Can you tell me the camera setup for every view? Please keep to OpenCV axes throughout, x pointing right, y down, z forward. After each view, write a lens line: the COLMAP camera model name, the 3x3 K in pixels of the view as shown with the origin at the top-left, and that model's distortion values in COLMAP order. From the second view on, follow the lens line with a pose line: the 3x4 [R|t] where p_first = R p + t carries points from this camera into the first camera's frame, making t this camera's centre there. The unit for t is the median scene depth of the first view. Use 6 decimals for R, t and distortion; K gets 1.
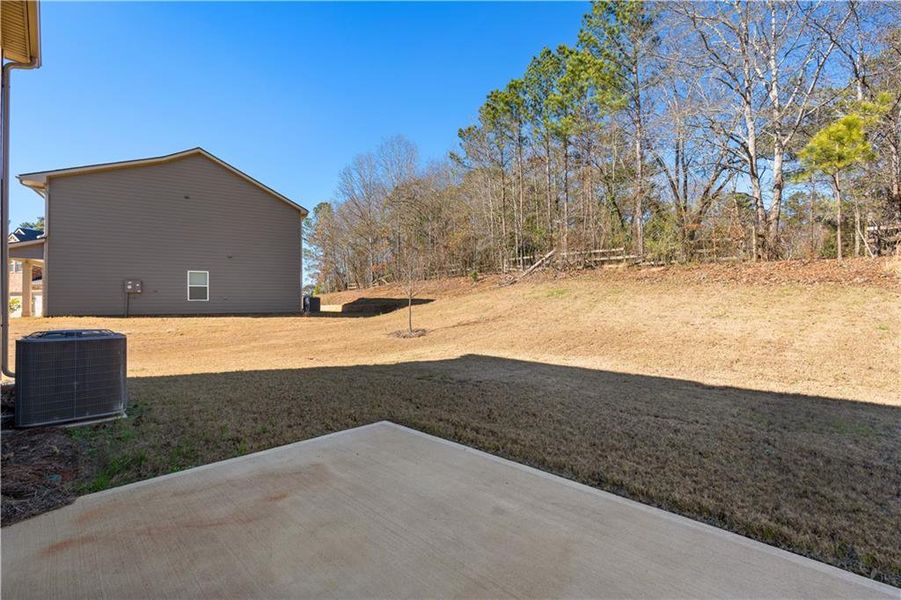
lens RADIAL K [[396.5, 0, 445.2], [0, 396.5, 301.6], [0, 0, 1]] dist [-0.001718, 0.000134]
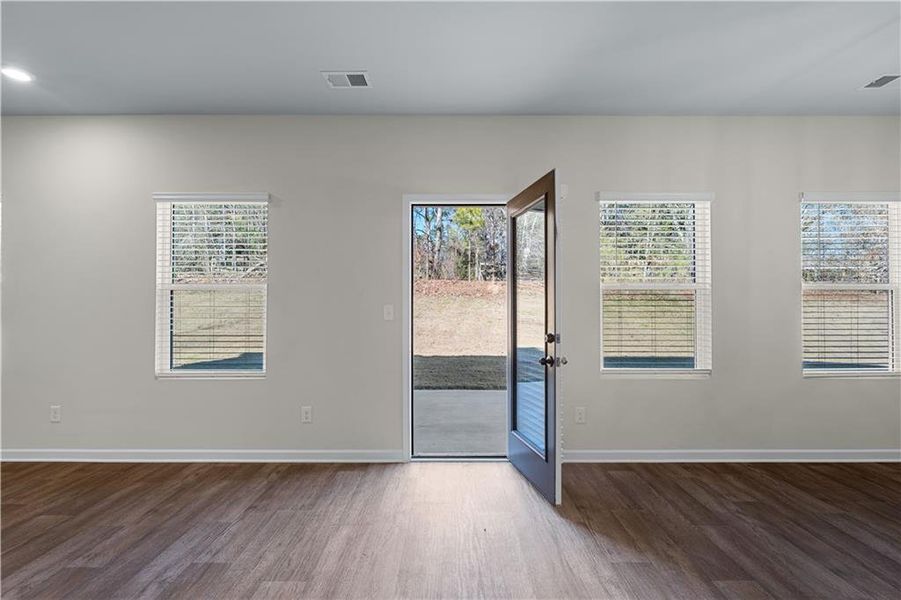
lens RADIAL K [[396.5, 0, 453.3], [0, 396.5, 304.3], [0, 0, 1]] dist [-0.001718, 0.000134]
pose [[0.721366, 0.007324, 0.692515, -0.191993], [-0.008268, 0.999964, -0.001964, -0.006579], [-0.692505, -0.004309, 0.721401, -0.143894]]
